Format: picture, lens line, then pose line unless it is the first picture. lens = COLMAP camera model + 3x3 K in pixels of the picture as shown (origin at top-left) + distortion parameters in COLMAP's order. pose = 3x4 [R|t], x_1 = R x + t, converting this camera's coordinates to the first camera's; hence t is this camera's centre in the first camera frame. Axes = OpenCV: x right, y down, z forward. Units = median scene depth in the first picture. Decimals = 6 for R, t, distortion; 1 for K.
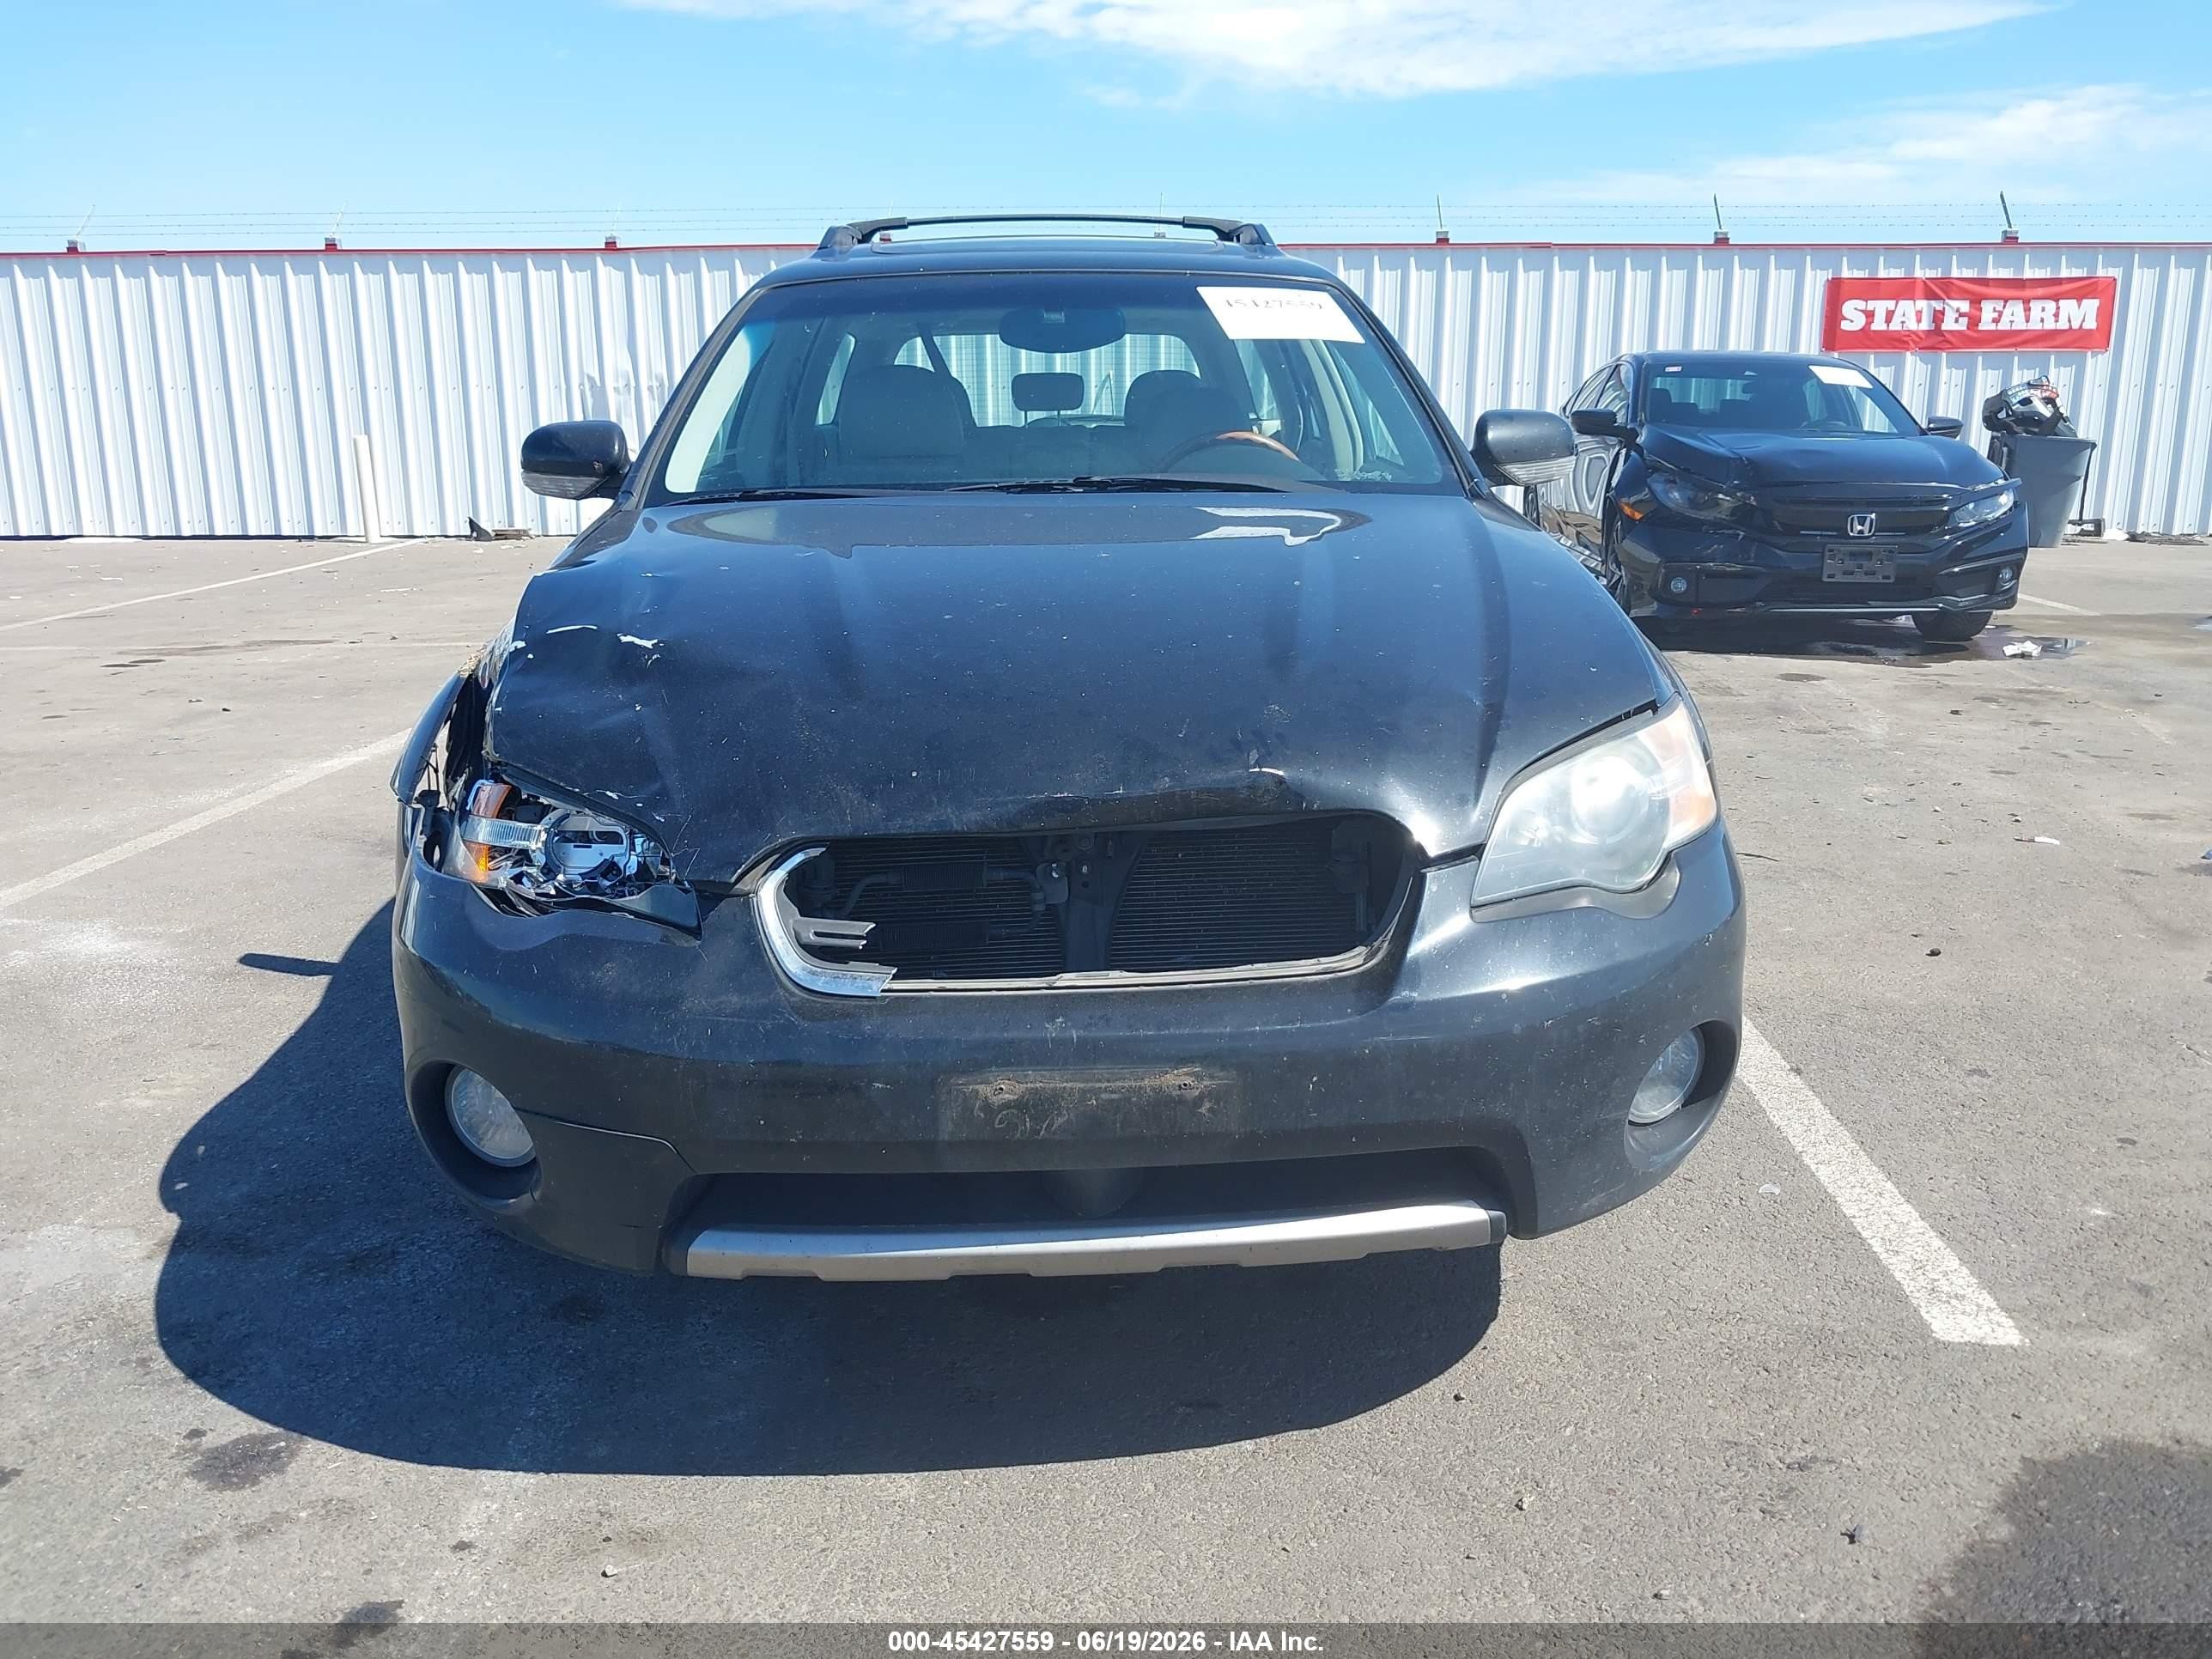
lens RADIAL K [[1777.4, 0, 1144.5], [0, 1777.4, 830.3], [0, 0, 1]] dist [0.007294, -0.000834]
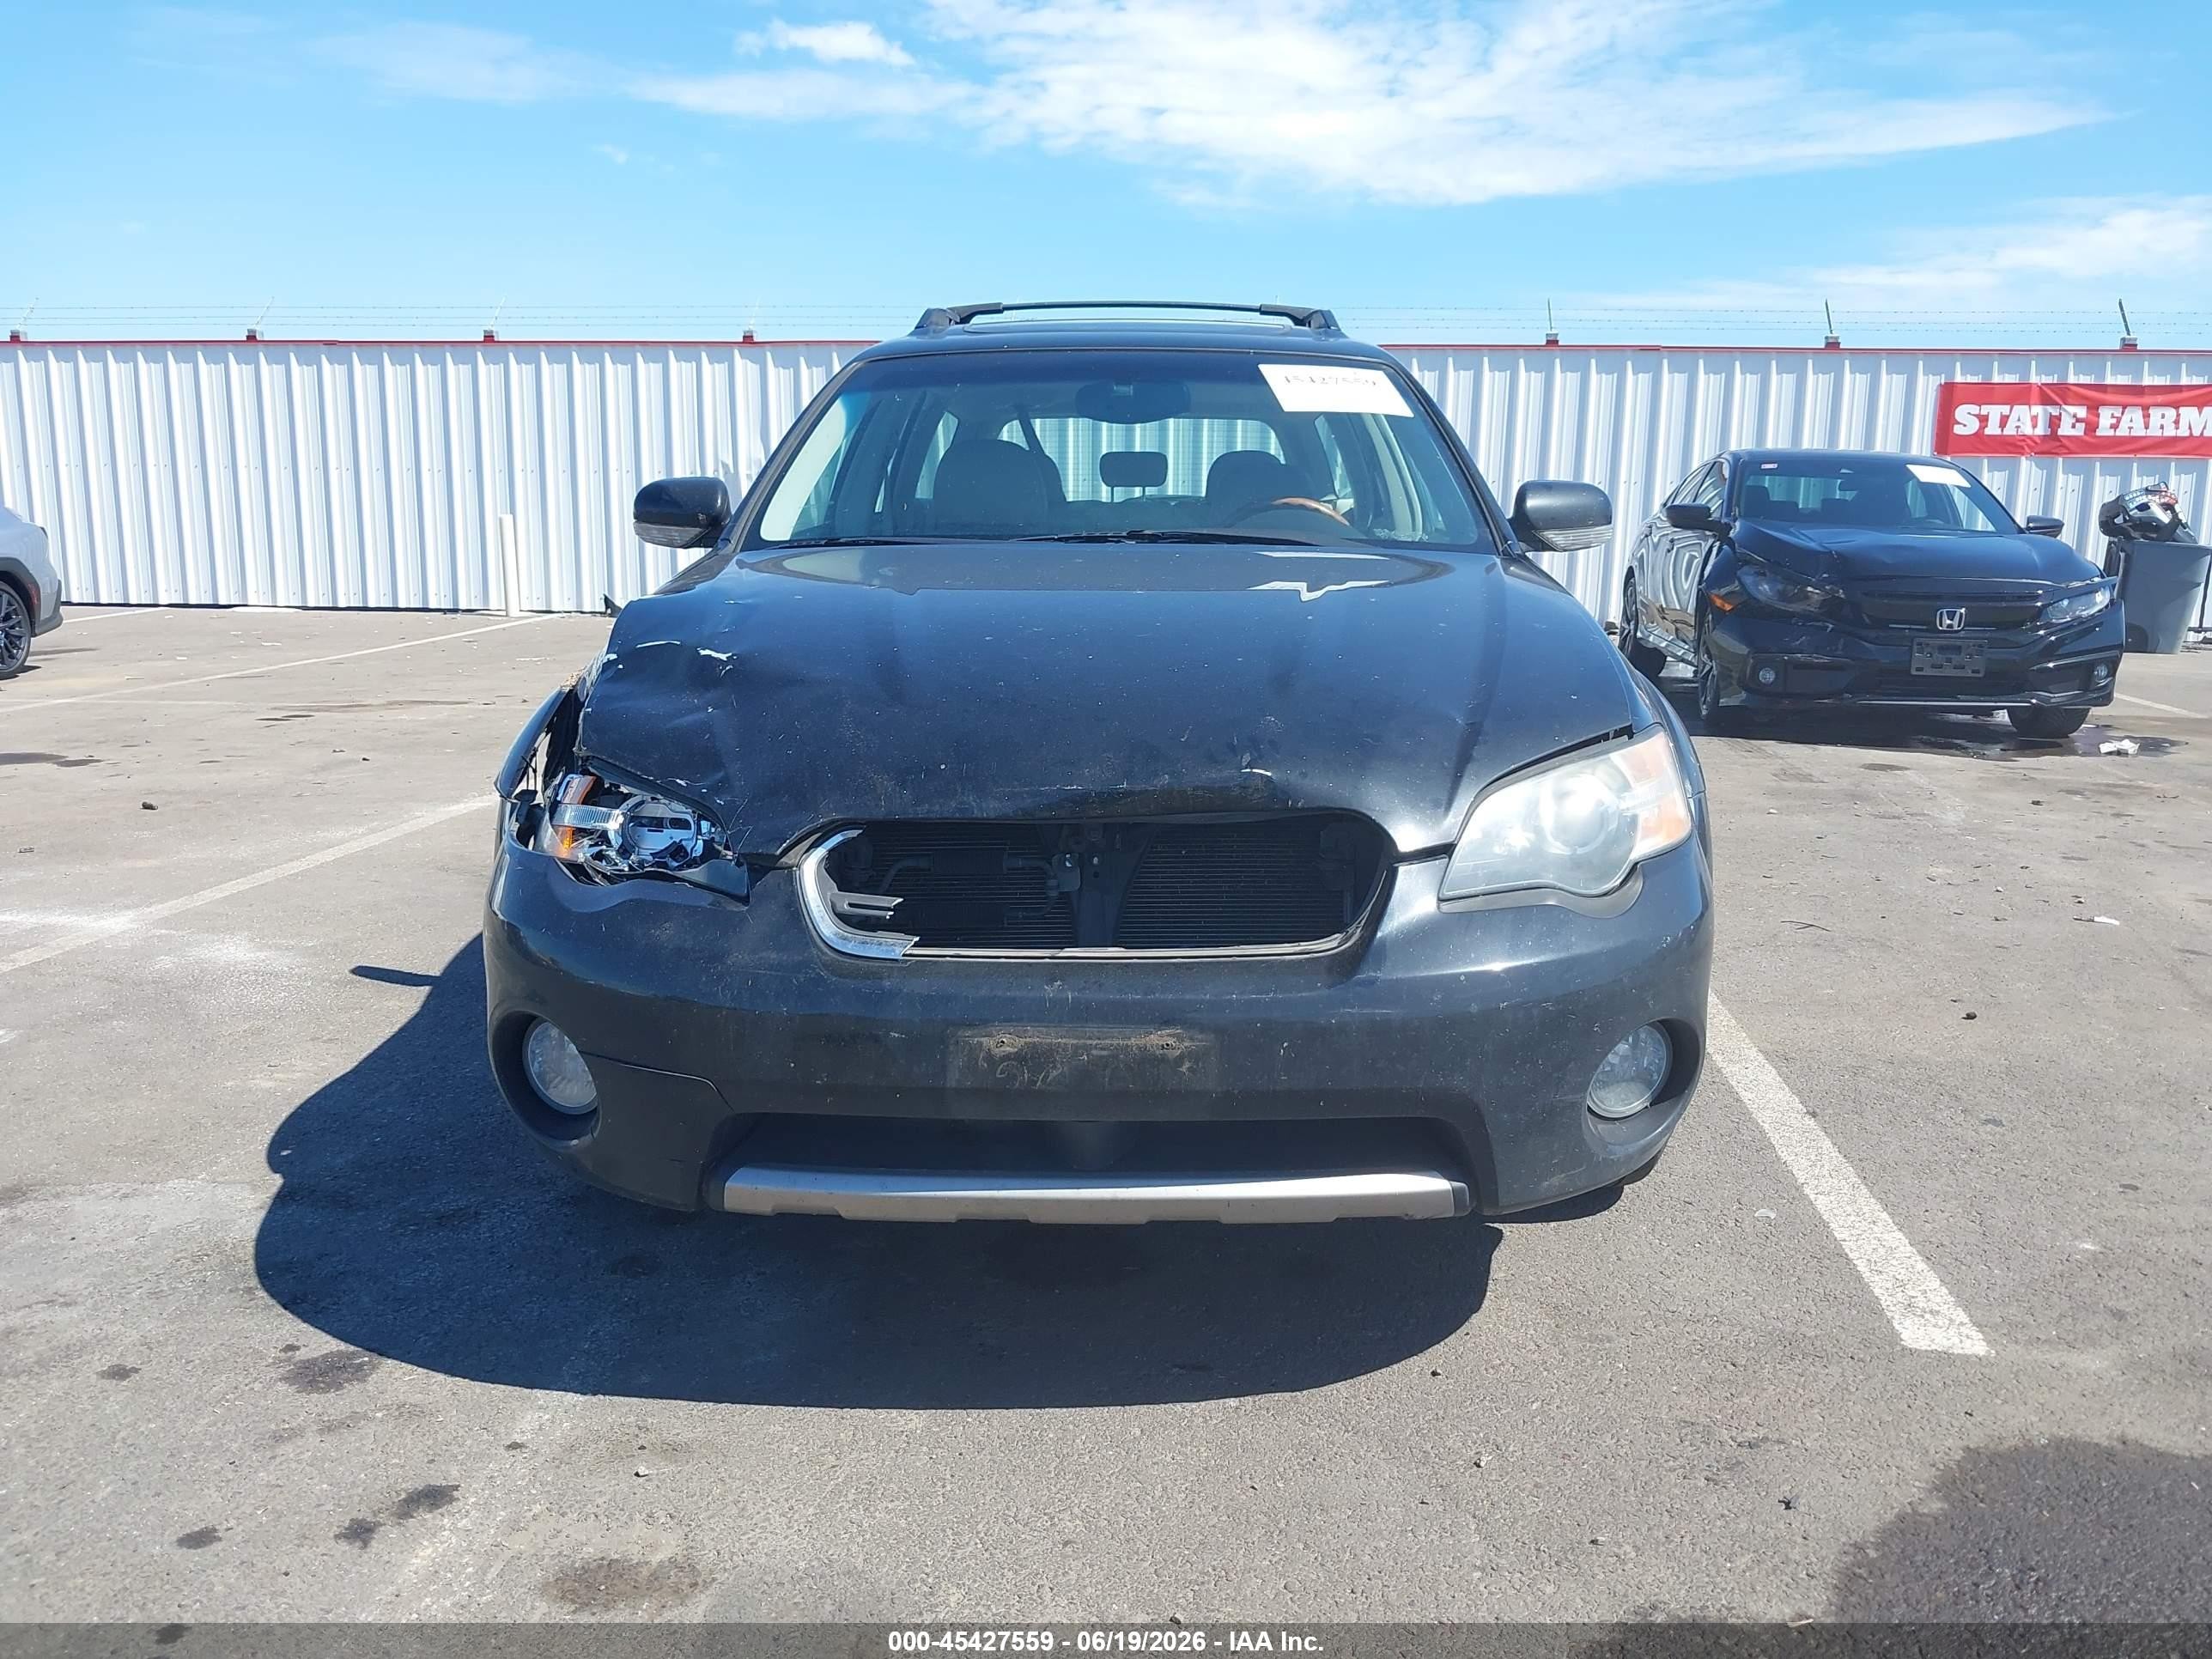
lens RADIAL K [[1777.4, 0, 1139.0], [0, 1777.4, 817.7], [0, 0, 1]] dist [0.007294, -0.000834]
pose [[0.997369, 0.027864, -0.066928, 0.051241], [-0.031833, 0.997751, -0.058986, 0.045926], [0.065134, 0.060962, 0.996013, -0.078683]]
